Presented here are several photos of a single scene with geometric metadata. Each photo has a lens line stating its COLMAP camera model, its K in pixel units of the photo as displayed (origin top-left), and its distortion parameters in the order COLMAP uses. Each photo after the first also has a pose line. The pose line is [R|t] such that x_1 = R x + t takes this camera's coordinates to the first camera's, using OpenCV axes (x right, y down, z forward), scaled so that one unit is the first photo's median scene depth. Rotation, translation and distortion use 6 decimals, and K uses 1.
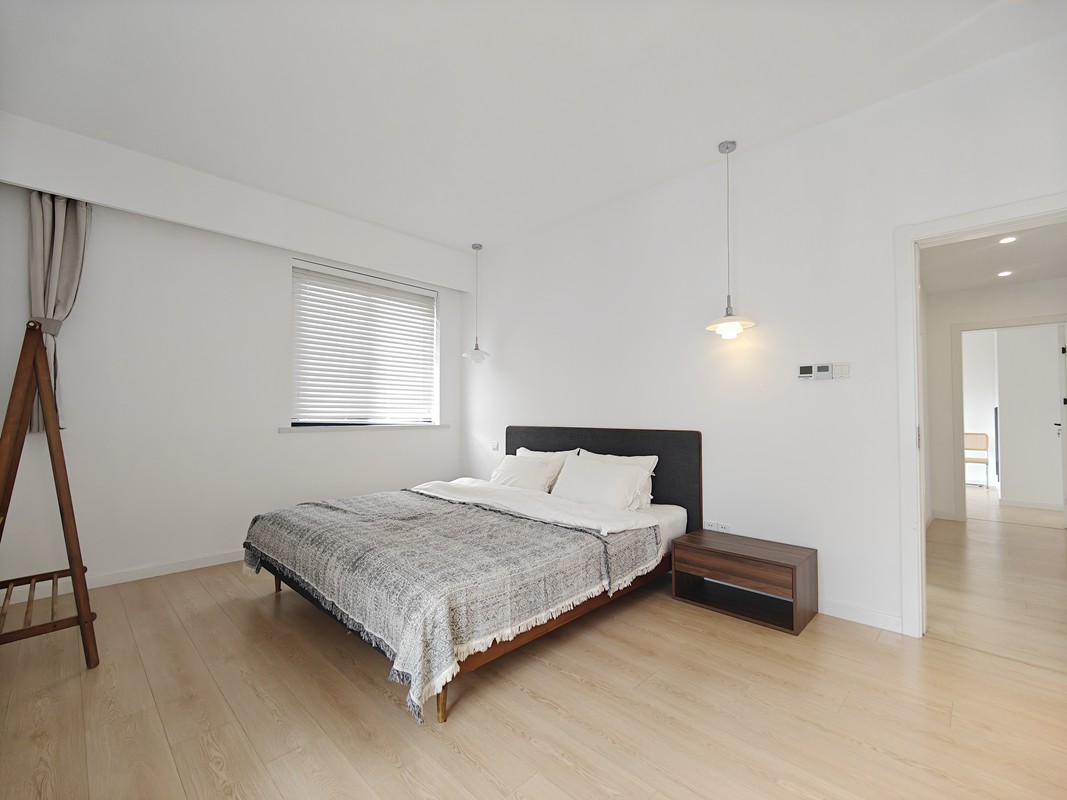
lens RADIAL K [[464.8, 0, 537.7], [0, 464.8, 403.2], [0, 0, 1]] dist [0.005290, 0.000139]
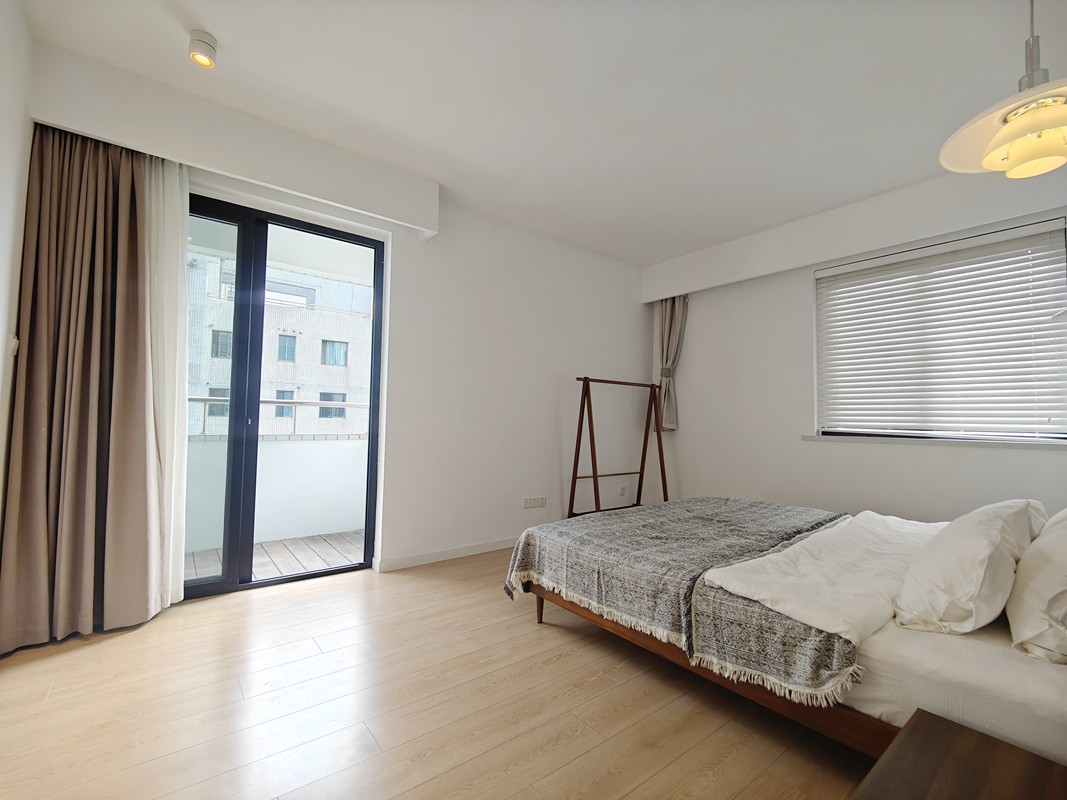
lens RADIAL K [[464.8, 0, 536.8], [0, 464.8, 403.3], [0, 0, 1]] dist [0.005290, 0.000139]
pose [[-0.131668, -0.041438, -0.990427, 0.962121], [0.003778, 0.999098, -0.042303, 0.037434], [0.991287, -0.009312, -0.131393, 0.890236]]
